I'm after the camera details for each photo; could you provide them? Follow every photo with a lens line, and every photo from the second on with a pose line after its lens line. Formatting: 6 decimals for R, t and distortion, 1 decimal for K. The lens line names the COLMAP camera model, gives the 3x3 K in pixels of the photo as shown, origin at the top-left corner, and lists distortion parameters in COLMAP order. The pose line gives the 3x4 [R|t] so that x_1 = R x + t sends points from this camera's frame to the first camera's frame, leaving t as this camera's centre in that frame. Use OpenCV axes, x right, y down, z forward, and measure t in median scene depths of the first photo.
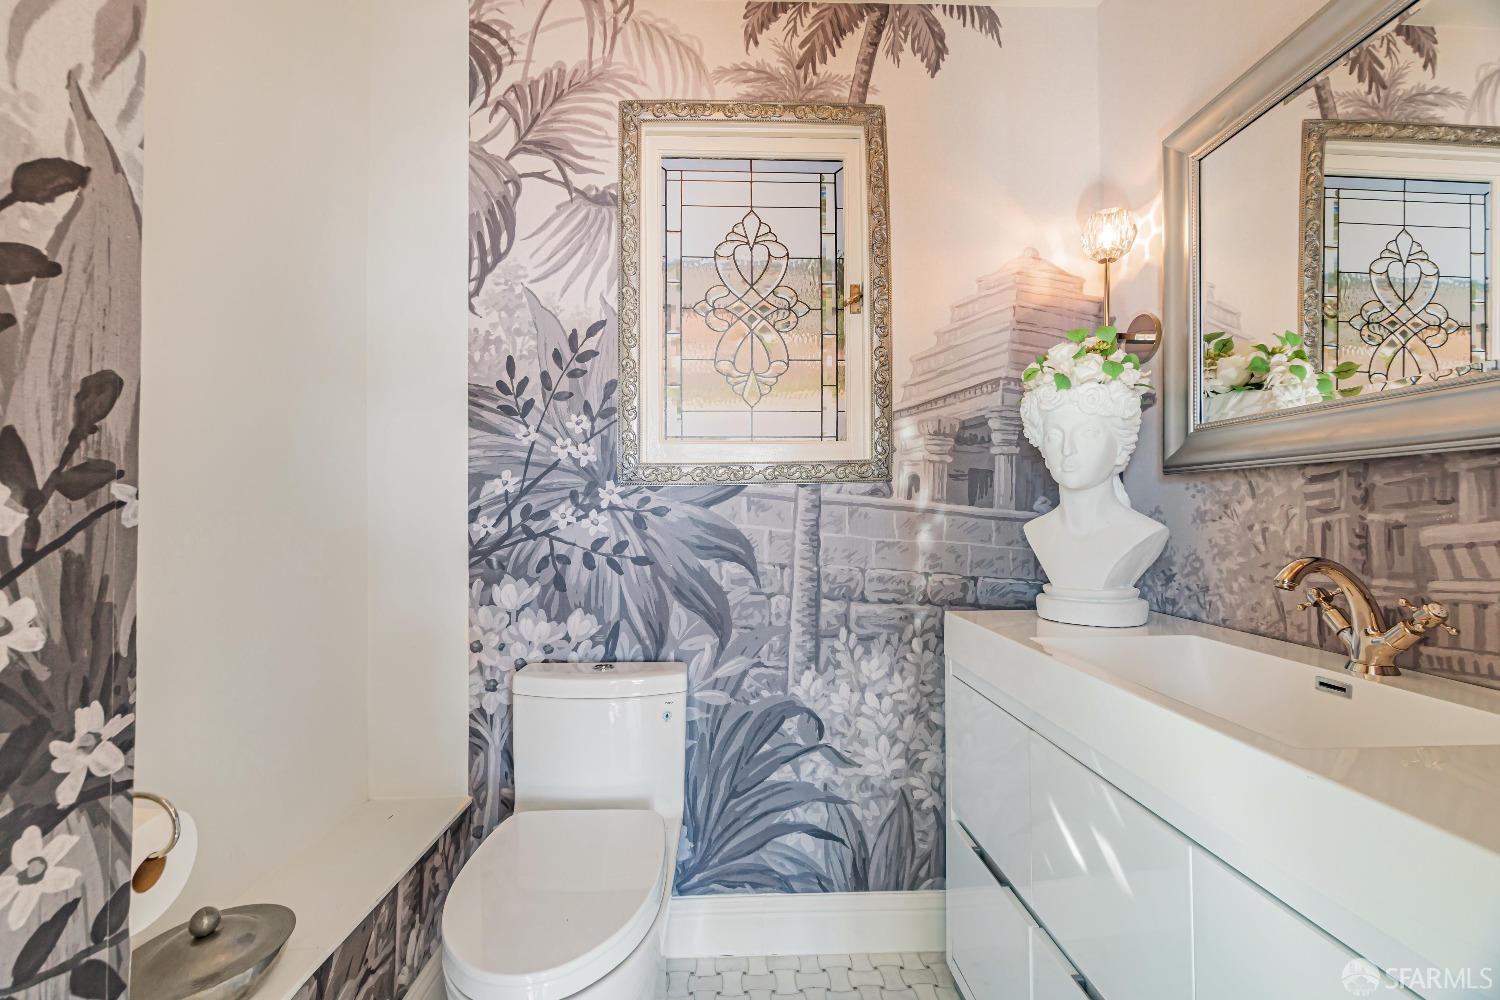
lens RADIAL K [[652.1, 0, 746.7], [0, 652.1, 504.3], [0, 0, 1]] dist [-0.005899, 0.002469]
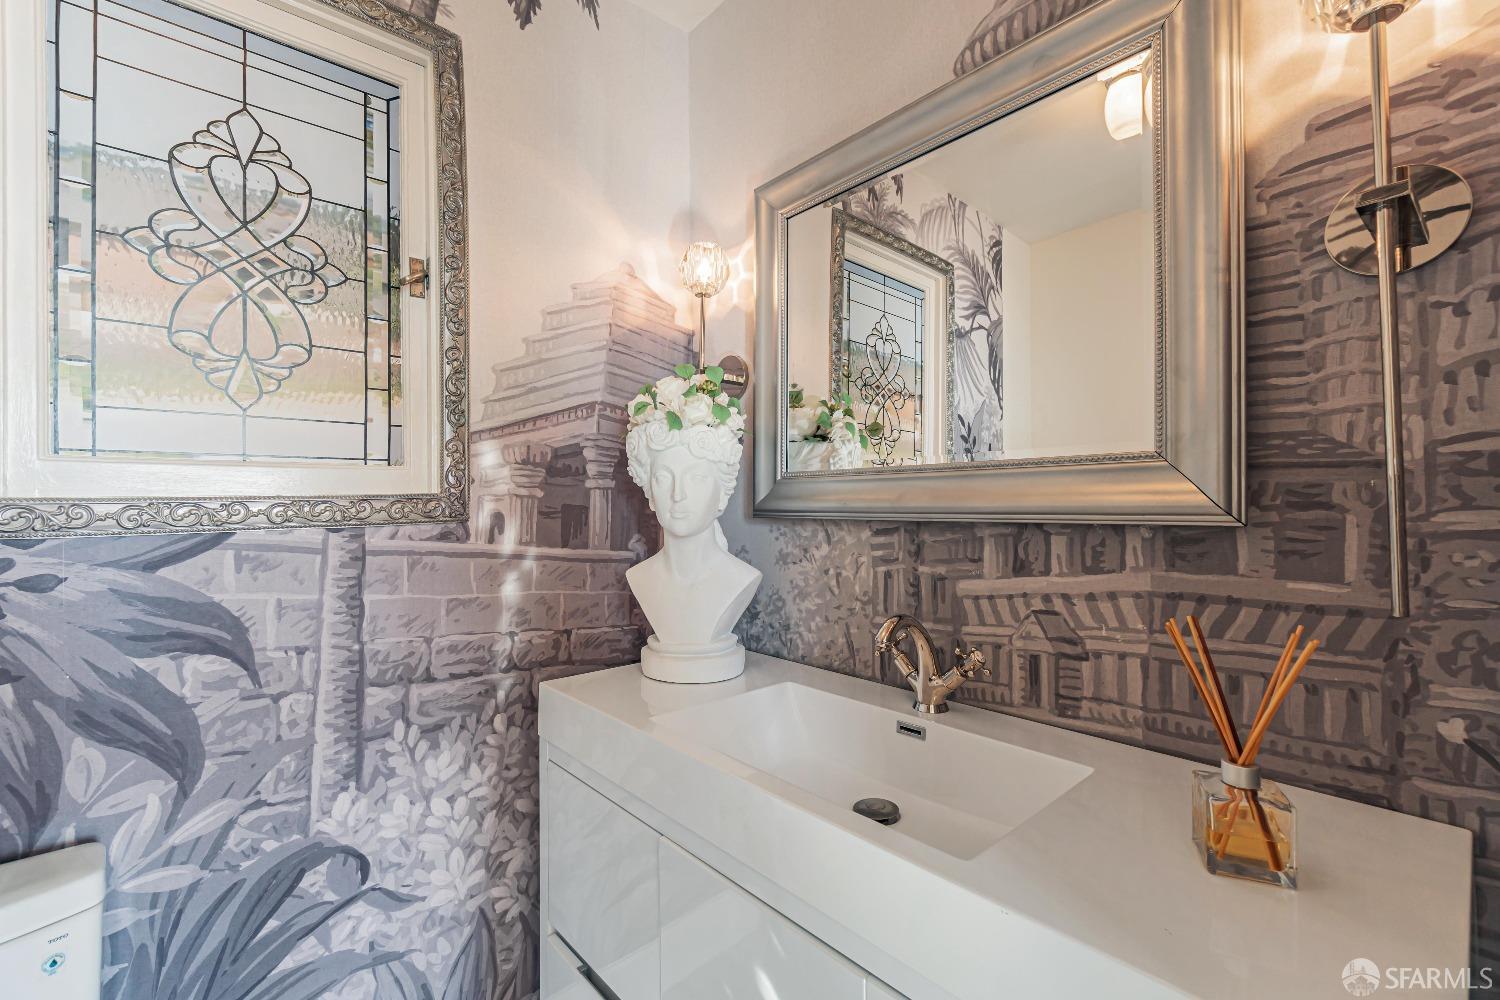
lens RADIAL K [[652.1, 0, 743.2], [0, 652.1, 501.4], [0, 0, 1]] dist [-0.005899, 0.002469]
pose [[0.782030, 0.001734, 0.623238, -0.007312], [-0.006194, 0.999968, 0.004989, -0.065496], [-0.623210, -0.007762, 0.782016, 0.182054]]
